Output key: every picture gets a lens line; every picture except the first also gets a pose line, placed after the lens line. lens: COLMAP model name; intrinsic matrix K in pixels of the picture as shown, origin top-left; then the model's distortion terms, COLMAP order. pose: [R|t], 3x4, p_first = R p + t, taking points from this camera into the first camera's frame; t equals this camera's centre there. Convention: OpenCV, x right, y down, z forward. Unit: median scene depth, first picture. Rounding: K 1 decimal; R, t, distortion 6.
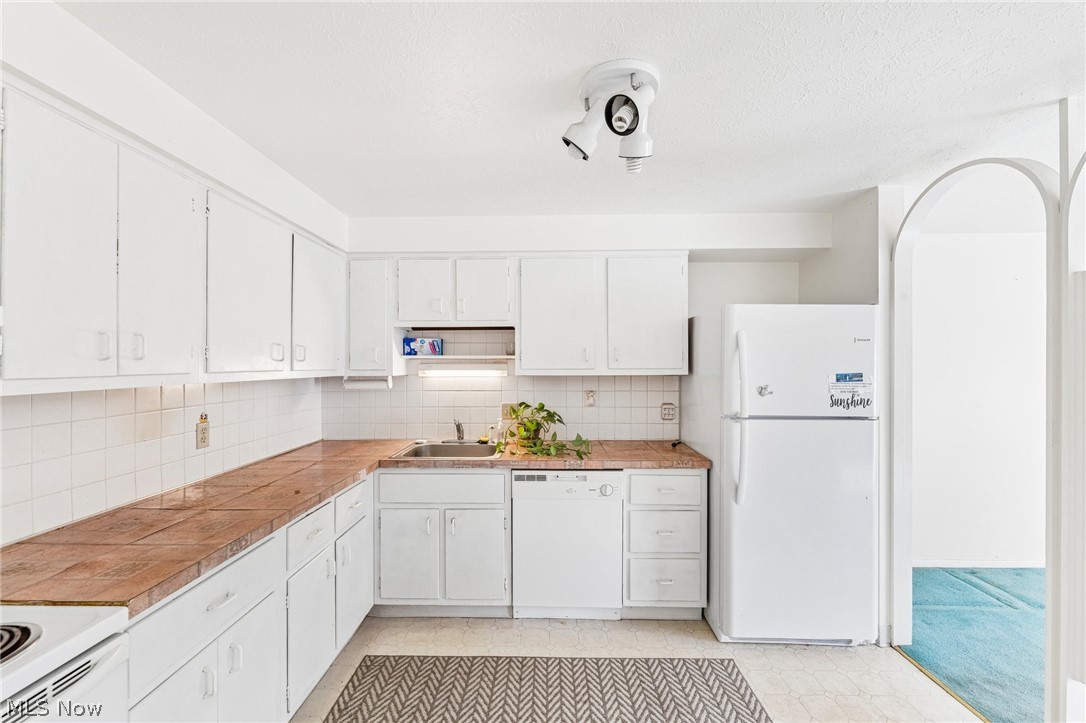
lens RADIAL K [[435.0, 0, 538.0], [0, 435.0, 363.2], [0, 0, 1]] dist [0.000506, -0.000297]
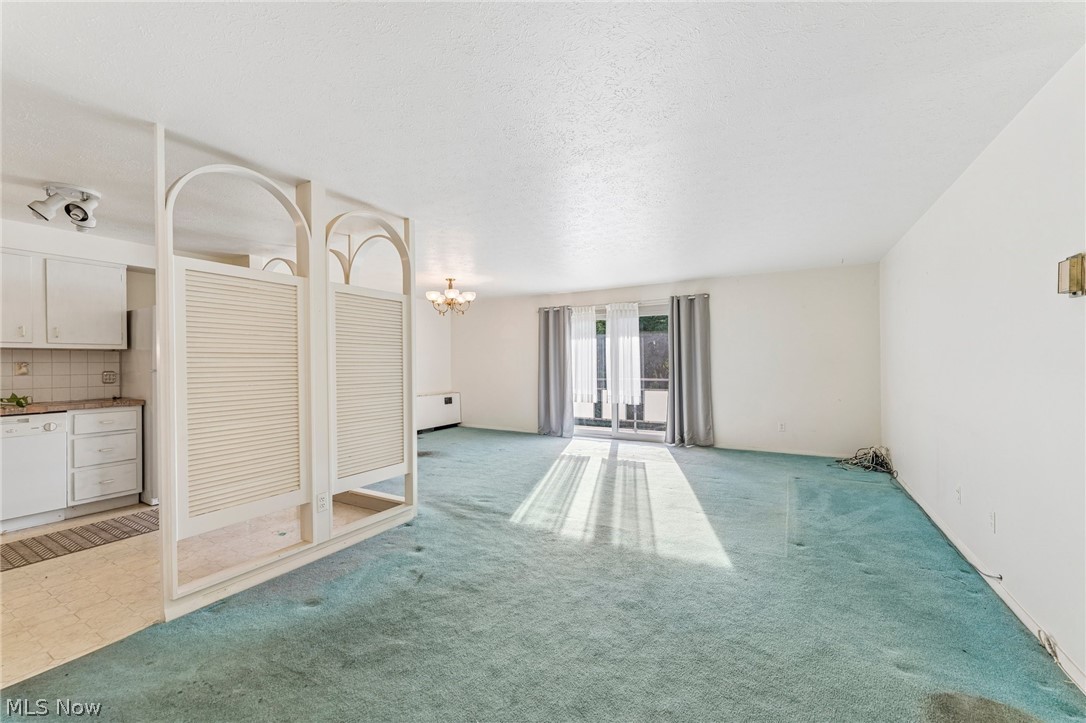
lens RADIAL K [[435.0, 0, 538.9], [0, 435.0, 362.7], [0, 0, 1]] dist [0.000506, -0.000297]
pose [[0.484328, -0.004033, 0.874877, -0.305218], [0.010019, 0.999949, -0.000936, 0.099574], [-0.874829, 0.009219, 0.484344, -1.061071]]
